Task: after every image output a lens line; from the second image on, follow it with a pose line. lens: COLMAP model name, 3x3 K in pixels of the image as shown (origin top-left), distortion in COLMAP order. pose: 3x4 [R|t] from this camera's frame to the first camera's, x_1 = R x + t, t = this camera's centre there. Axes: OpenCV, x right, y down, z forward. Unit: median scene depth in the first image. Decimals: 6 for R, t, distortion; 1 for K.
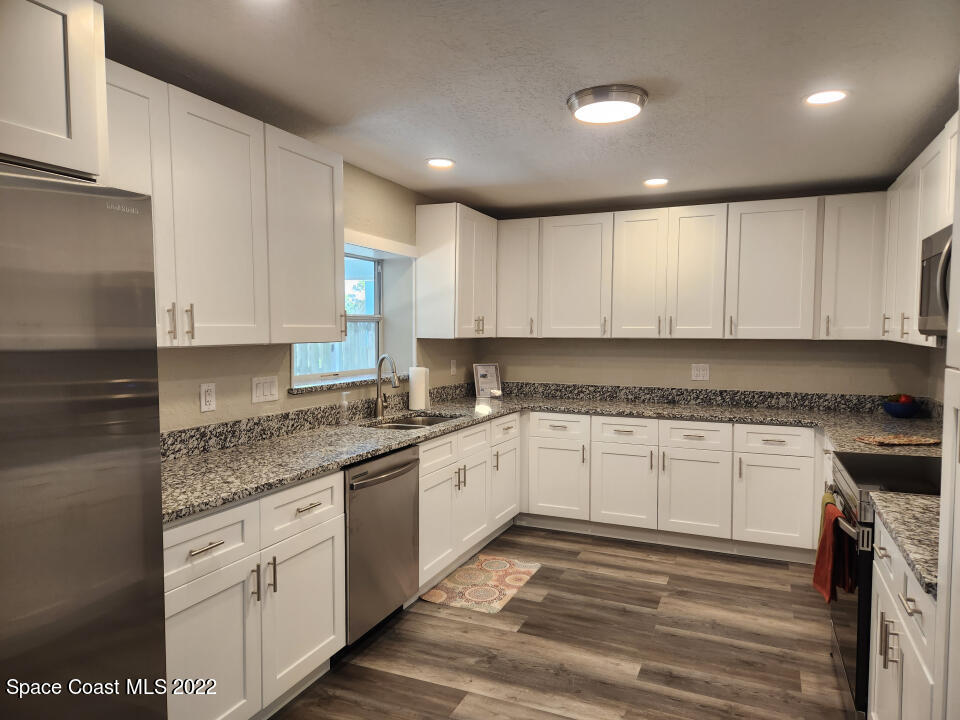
lens RADIAL K [[637.8, 0, 485.6], [0, 637.8, 366.4], [0, 0, 1]] dist [0.078925, -0.070138]
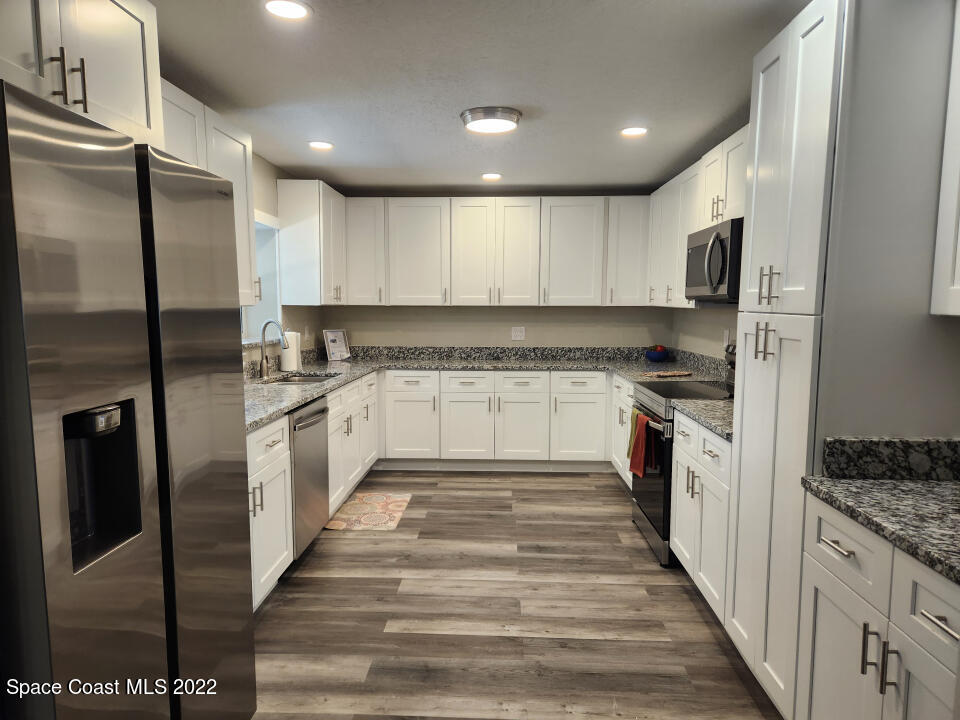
lens RADIAL K [[637.8, 0, 475.7], [0, 637.8, 374.4], [0, 0, 1]] dist [0.078925, -0.070138]
pose [[0.935830, -0.039005, 0.350287, -0.247510], [0.020347, 0.998179, 0.056789, 0.023200], [-0.351864, -0.046018, 0.934919, -0.173592]]
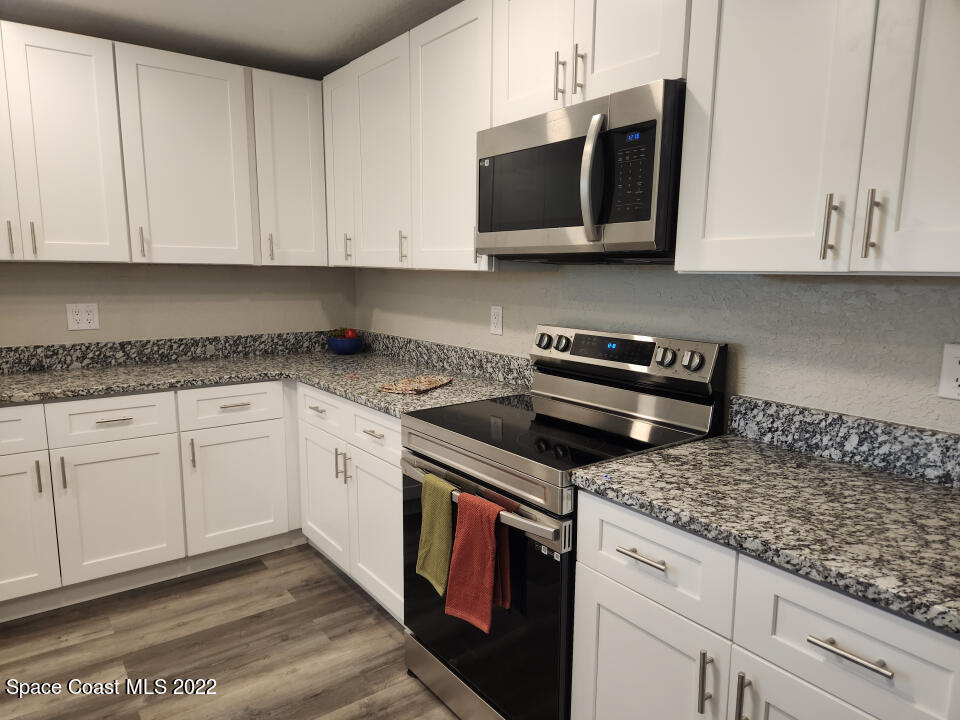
lens RADIAL K [[637.8, 0, 478.4], [0, 637.8, 372.1], [0, 0, 1]] dist [0.078925, -0.070138]
pose [[0.508765, -0.133074, 0.850559, -0.027238], [0.040388, 0.990583, 0.130824, -0.006415], [-0.859958, -0.032206, 0.509348, 0.476520]]
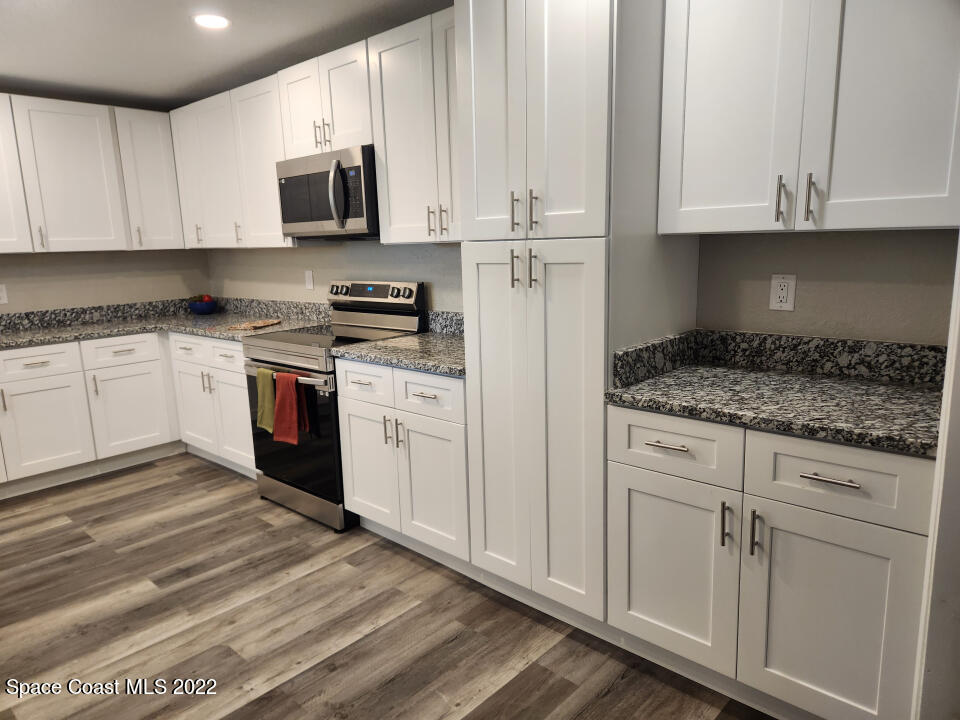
lens RADIAL K [[637.8, 0, 466.7], [0, 637.8, 361.9], [0, 0, 1]] dist [0.078925, -0.070138]
pose [[0.345407, -0.184162, 0.920206, -0.366589], [0.088526, 0.982577, 0.163416, 0.015342], [-0.934268, 0.025017, 0.355692, 0.159743]]
